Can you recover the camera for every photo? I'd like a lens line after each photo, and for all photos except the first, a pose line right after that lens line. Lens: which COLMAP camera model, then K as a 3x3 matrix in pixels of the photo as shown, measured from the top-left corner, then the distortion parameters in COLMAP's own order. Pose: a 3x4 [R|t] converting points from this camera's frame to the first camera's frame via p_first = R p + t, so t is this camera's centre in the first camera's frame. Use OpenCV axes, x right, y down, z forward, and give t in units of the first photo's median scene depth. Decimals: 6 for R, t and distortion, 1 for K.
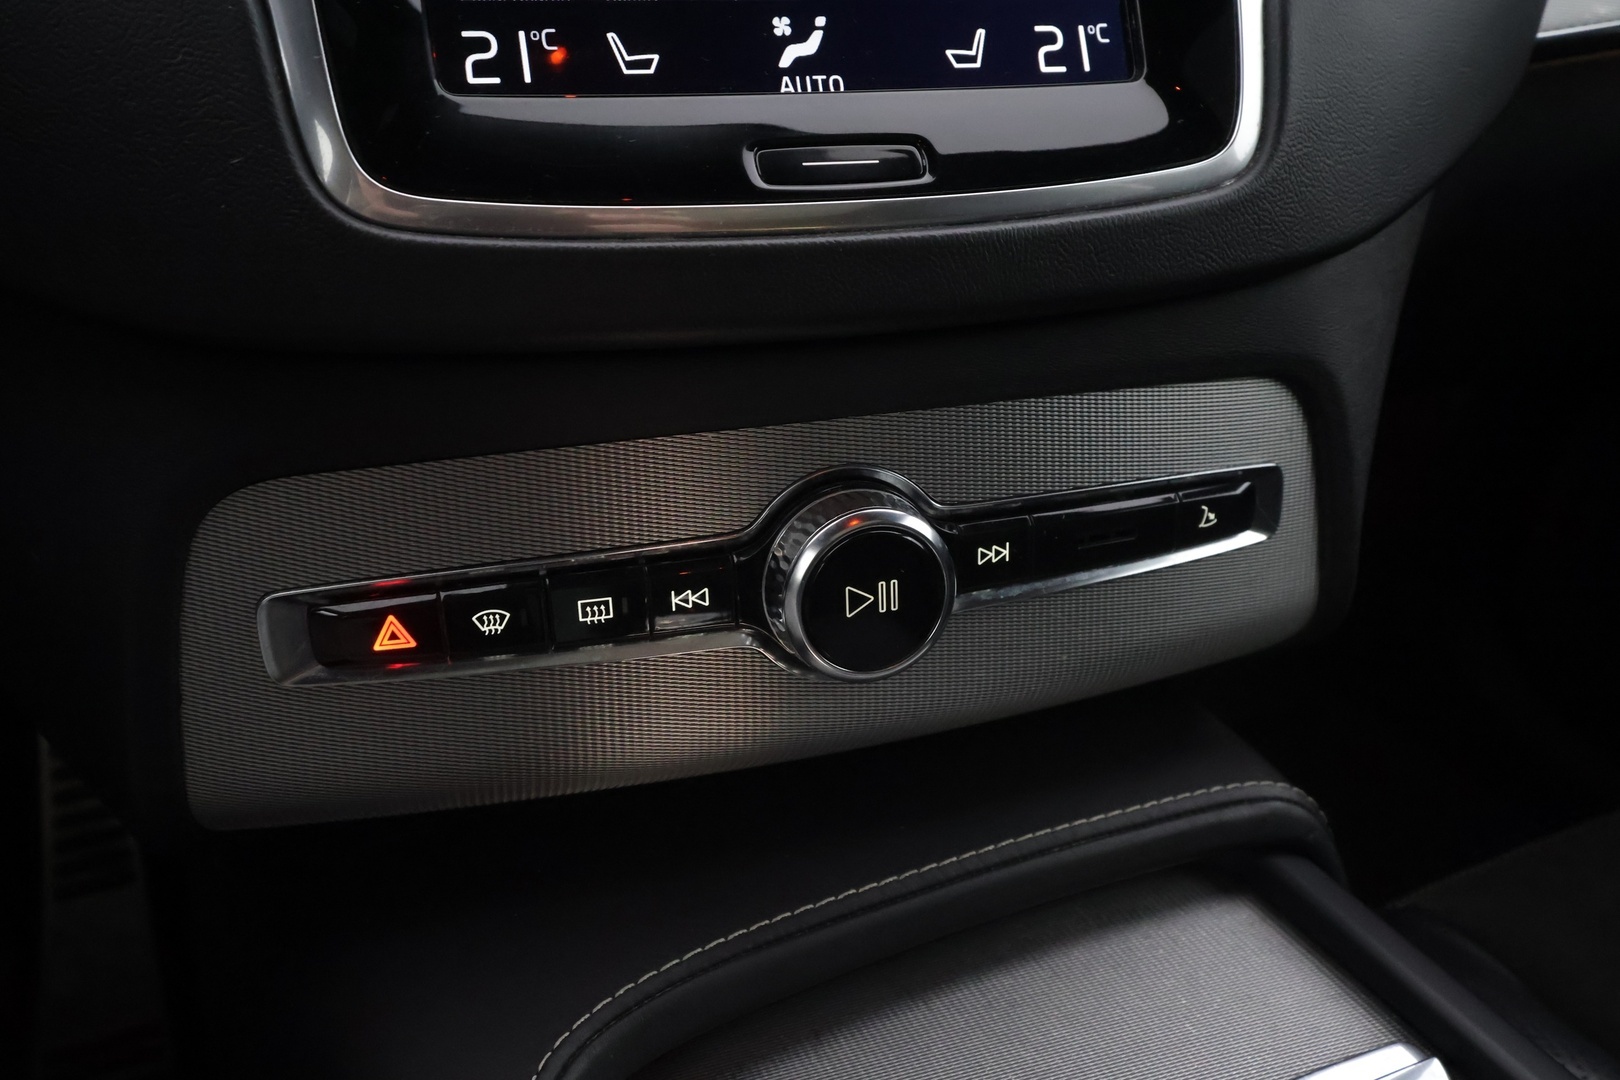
lens RADIAL K [[1267.5, 0, 810.3], [0, 1267.5, 540.6], [0, 0, 1]] dist [-0.004618, 0.013703]
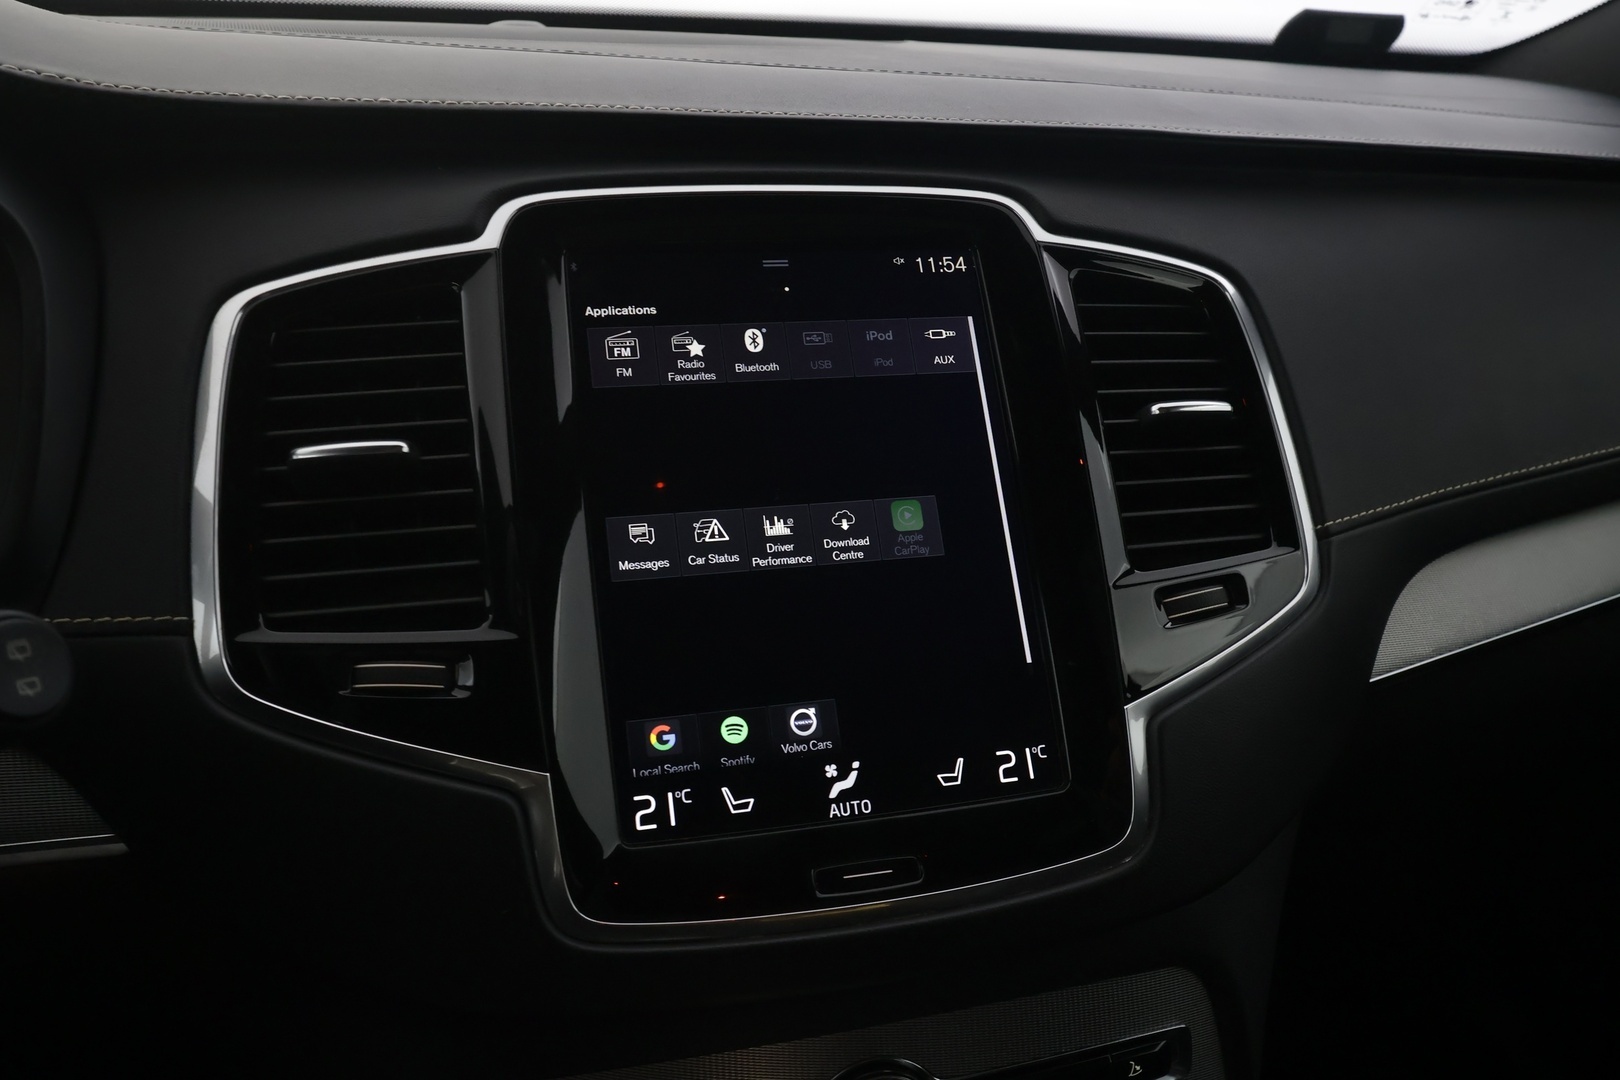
lens RADIAL K [[1267.5, 0, 807.1], [0, 1267.5, 544.2], [0, 0, 1]] dist [-0.004618, 0.013703]
pose [[0.998480, -0.006709, -0.054712, 0.035333], [-0.003261, 0.983638, -0.180128, -0.391126], [0.055025, 0.180032, 0.982120, -0.591184]]
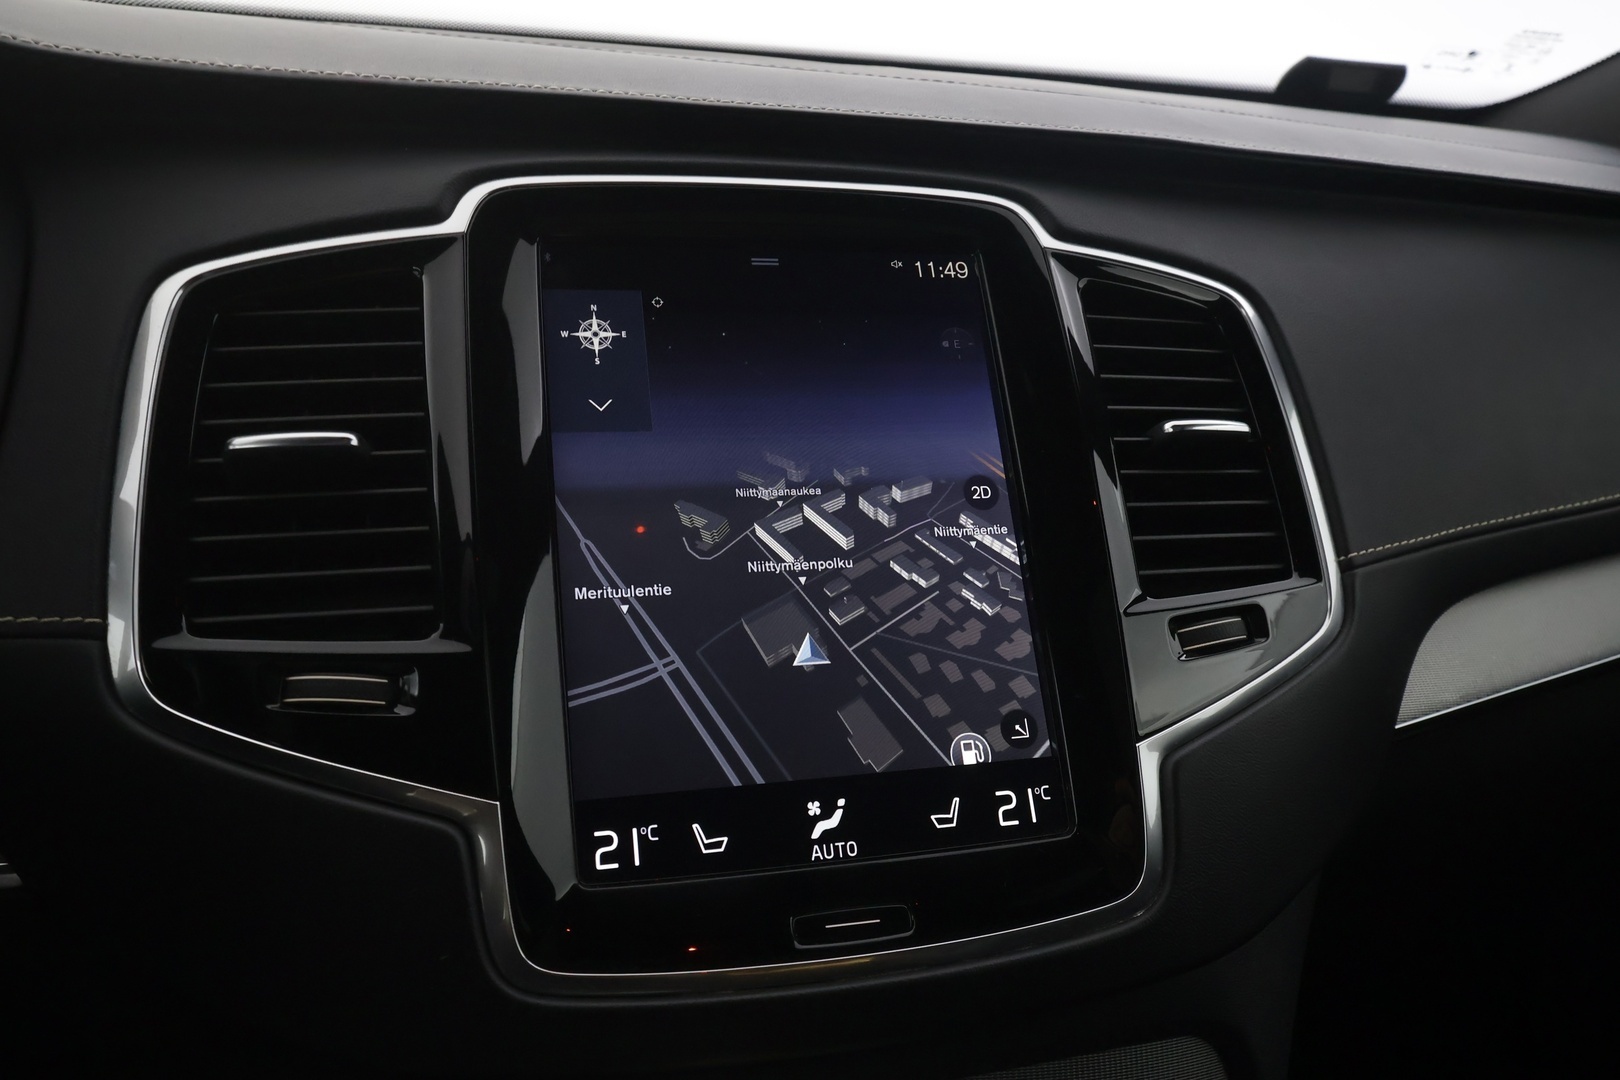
lens RADIAL K [[1267.5, 0, 807.8], [0, 1267.5, 545.1], [0, 0, 1]] dist [-0.004618, 0.013703]
pose [[0.999085, 0.011541, -0.041180, 0.025504], [-0.020781, 0.972589, -0.231601, -0.356127], [0.037378, 0.232245, 0.971939, -0.449579]]
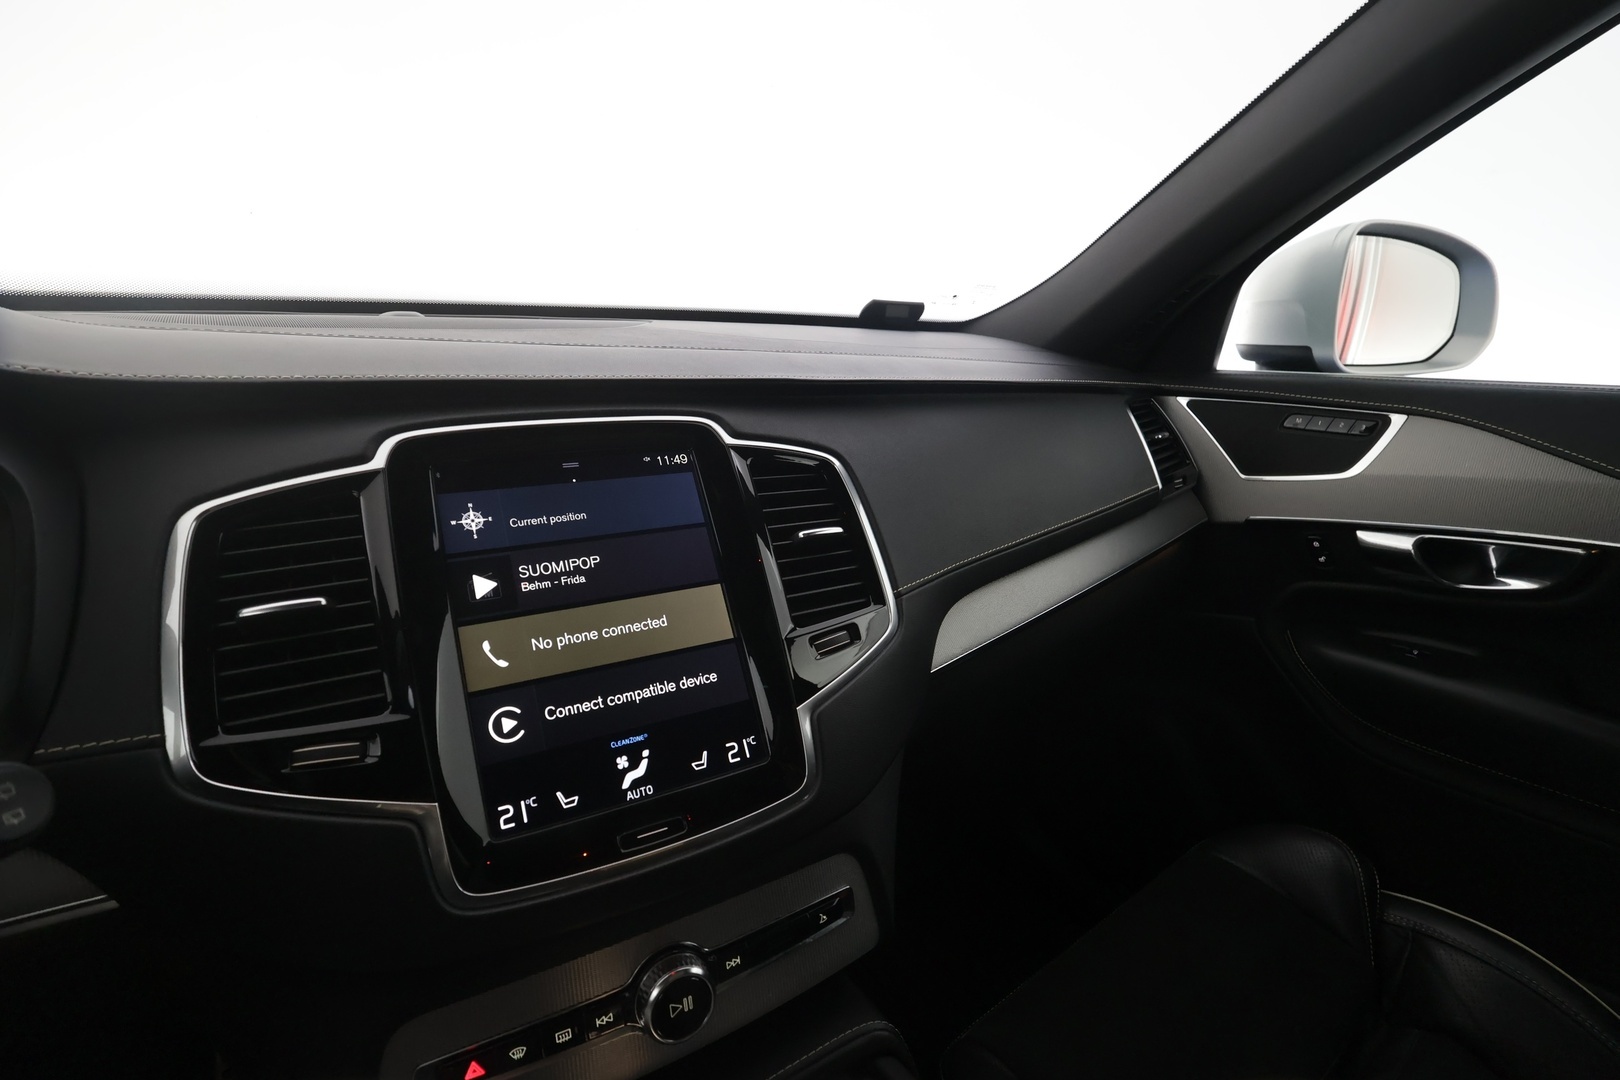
lens RADIAL K [[746.1, 0, 810.8], [0, 746.1, 542.6], [0, 0, 1]] dist [-0.001583, 0.002336]
pose [[0.979319, -0.088271, 0.182054, 0.109160], [0.129575, 0.964699, -0.229274, -0.449333], [-0.155389, 0.248122, 0.956185, -0.626535]]
